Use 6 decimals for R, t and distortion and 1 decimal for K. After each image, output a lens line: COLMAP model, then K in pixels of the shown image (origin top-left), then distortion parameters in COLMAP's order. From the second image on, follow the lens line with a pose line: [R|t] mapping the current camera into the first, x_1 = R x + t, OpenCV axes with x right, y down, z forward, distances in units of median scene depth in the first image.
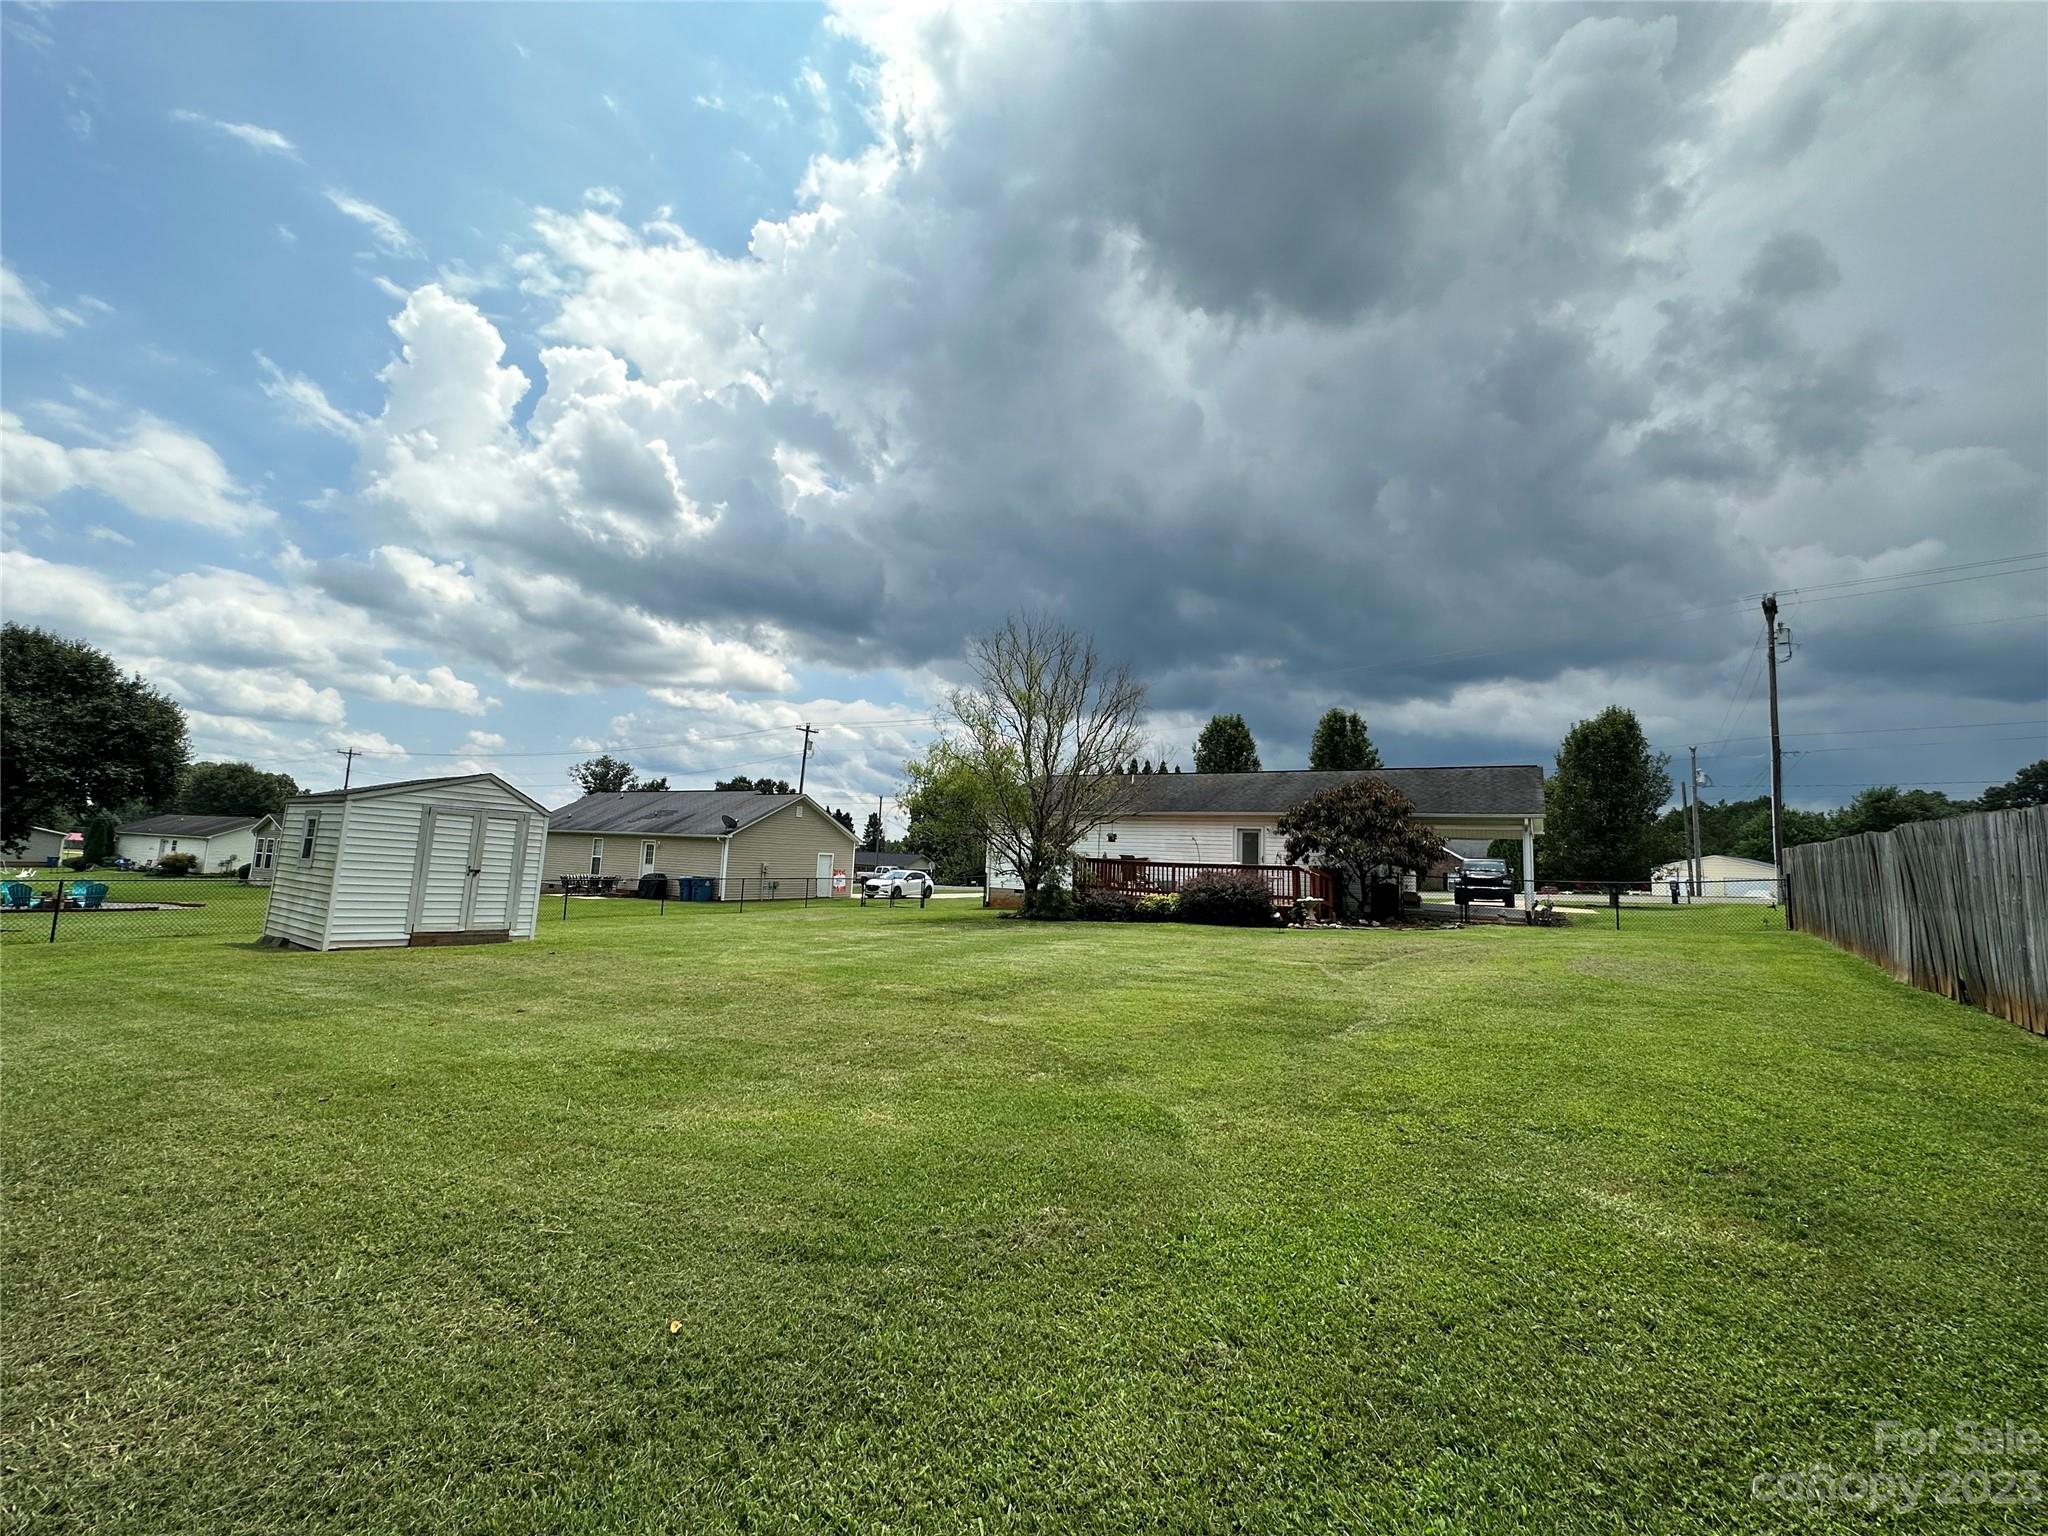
lens RADIAL K [[823.7, 0, 1024.0], [0, 823.7, 768.0], [0, 0, 1]] dist [0.006313, 0.000302]
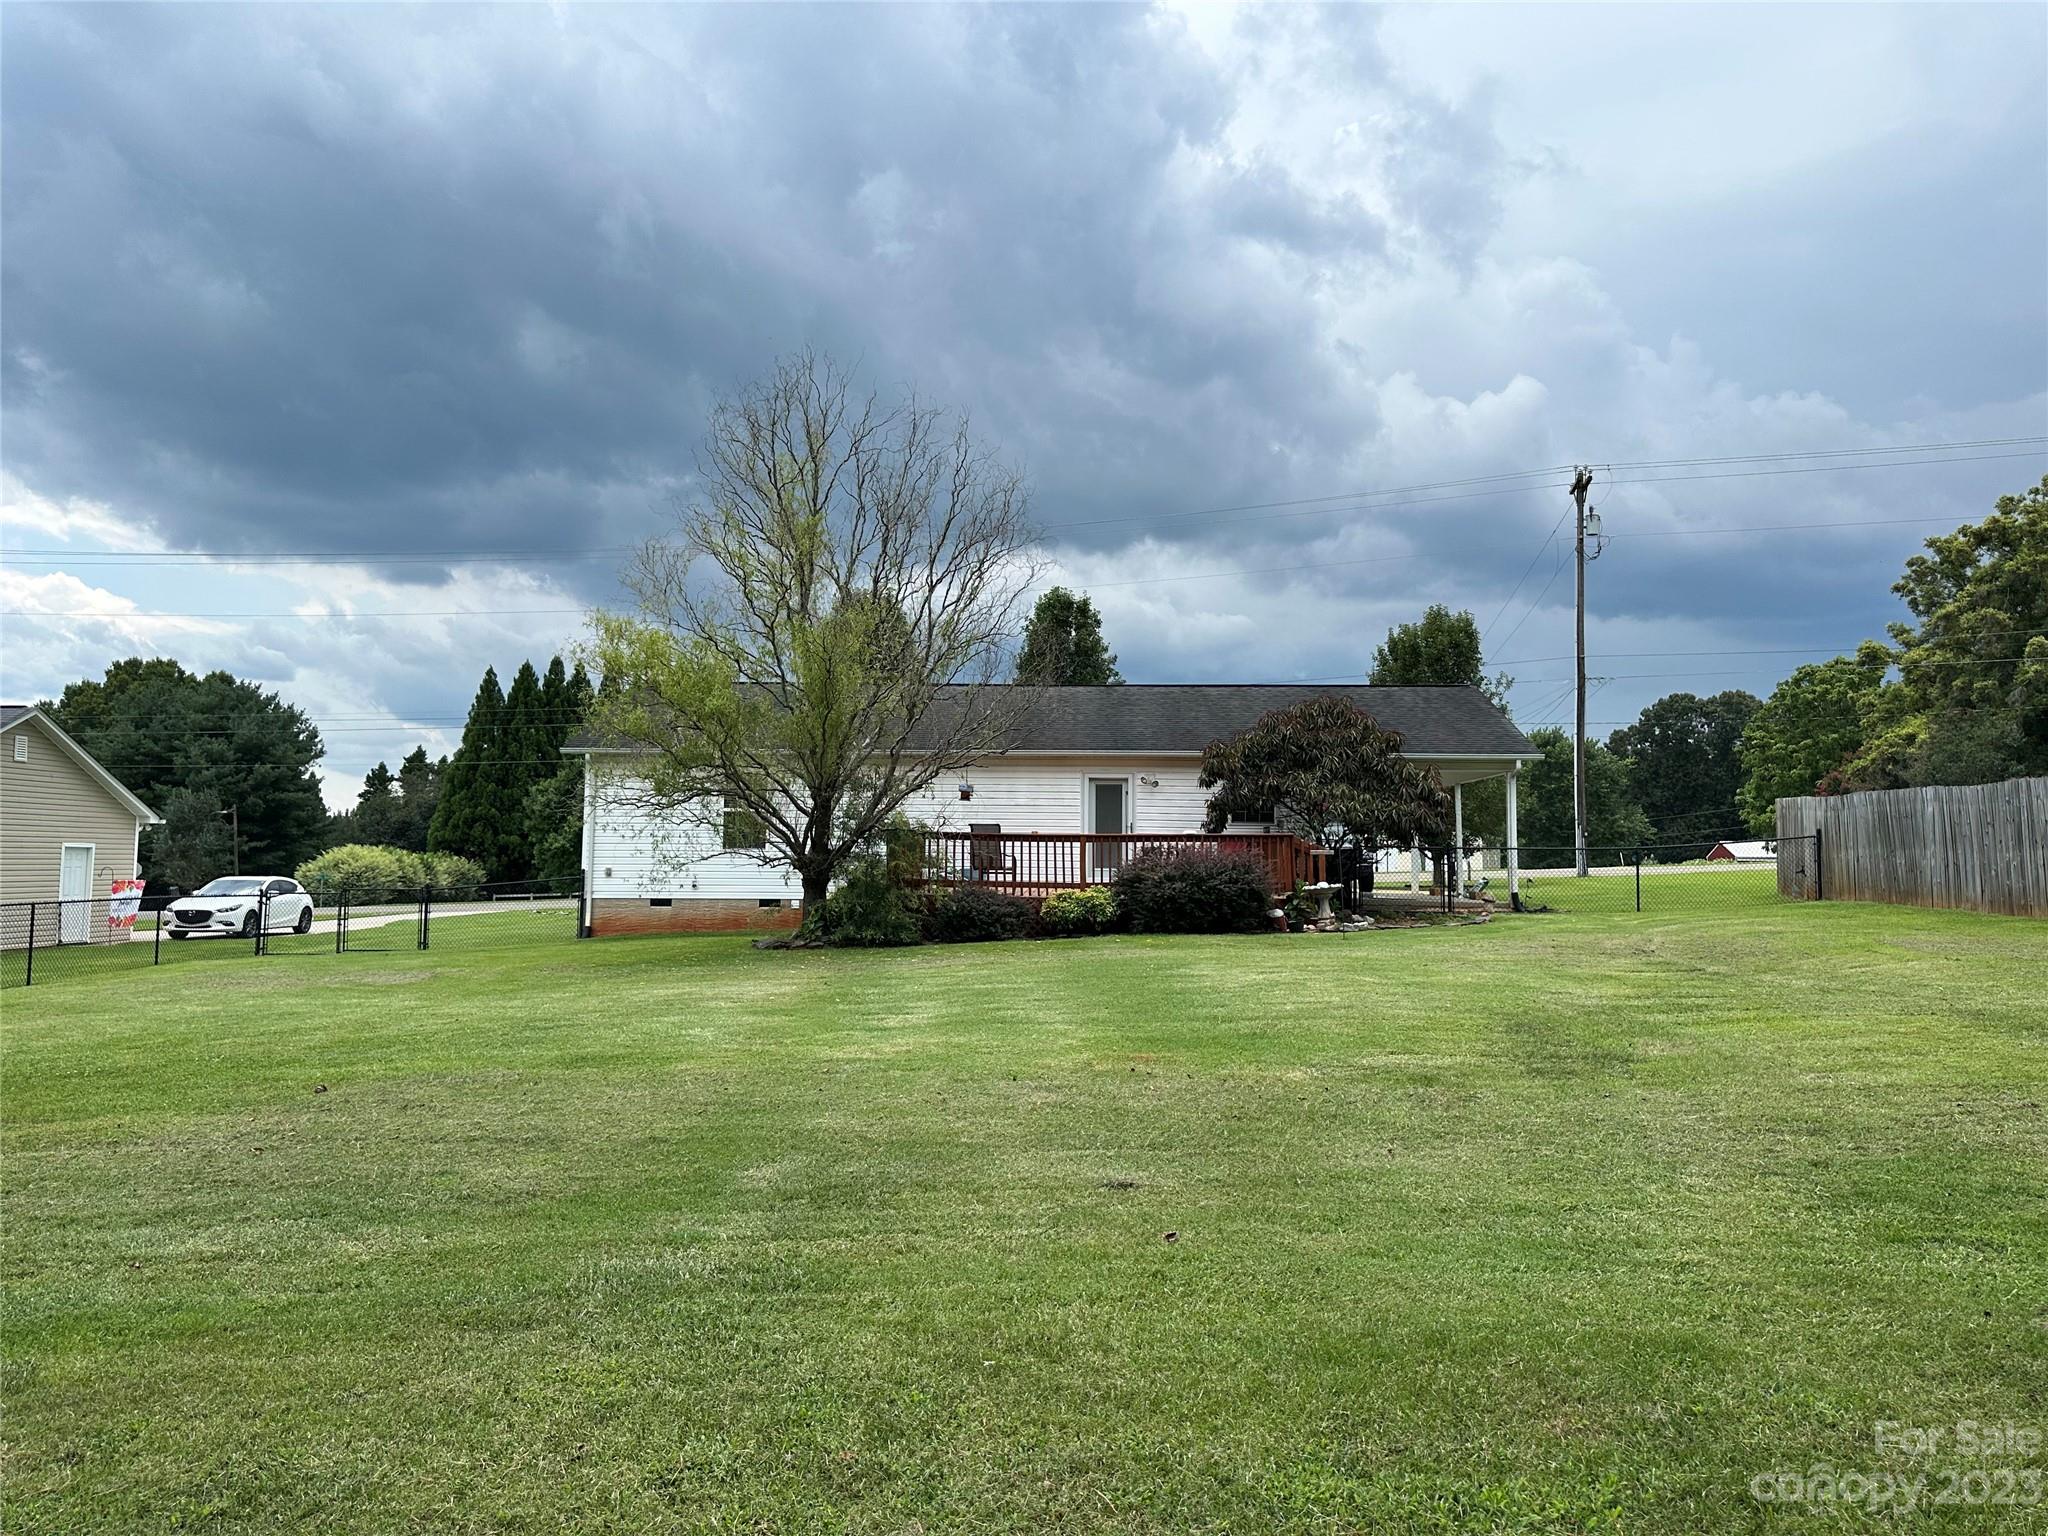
lens RADIAL K [[1614.0, 0, 1024.0], [0, 1614.0, 768.0], [0, 0, 1]] dist [0.016122, 0.001945]
pose [[0.860218, 0.000893, 0.509926, -0.235030], [-0.029645, 0.998395, 0.048261, 0.004691], [-0.509064, -0.056632, 0.858864, -0.010291]]
